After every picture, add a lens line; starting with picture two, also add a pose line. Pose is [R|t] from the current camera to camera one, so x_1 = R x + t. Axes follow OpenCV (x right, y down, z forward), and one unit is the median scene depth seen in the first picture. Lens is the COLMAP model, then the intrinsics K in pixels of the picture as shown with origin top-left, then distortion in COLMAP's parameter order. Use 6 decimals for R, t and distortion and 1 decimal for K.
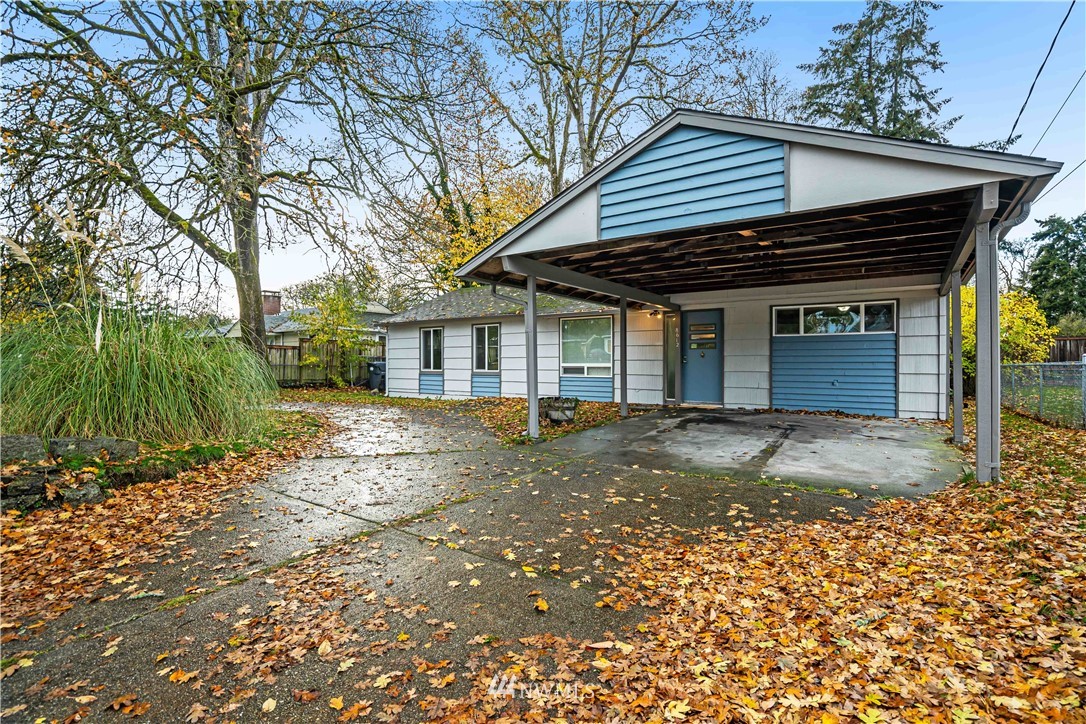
lens RADIAL K [[515.8, 0, 557.1], [0, 515.8, 363.0], [0, 0, 1]] dist [-0.063606, 0.024294]
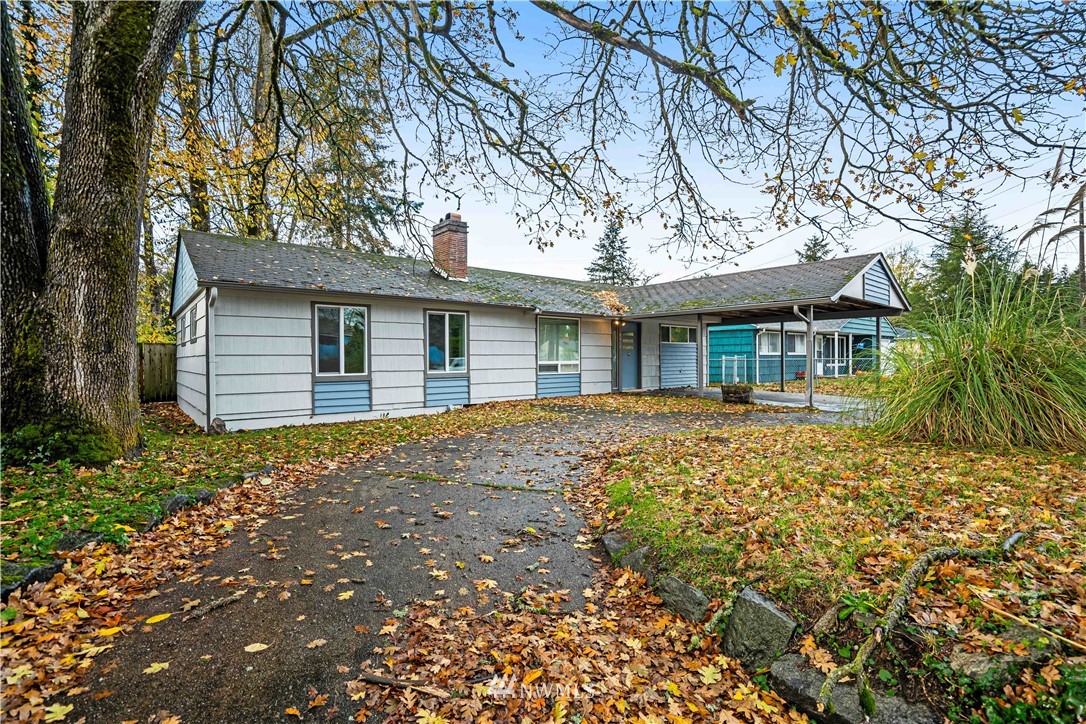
lens RADIAL K [[515.8, 0, 557.1], [0, 515.8, 363.0], [0, 0, 1]] dist [-0.063606, 0.024294]
pose [[0.226223, -0.007074, 0.974050, -1.156058], [0.008730, 0.999948, 0.005235, -0.000837], [-0.974036, 0.007319, 0.226274, 0.913086]]
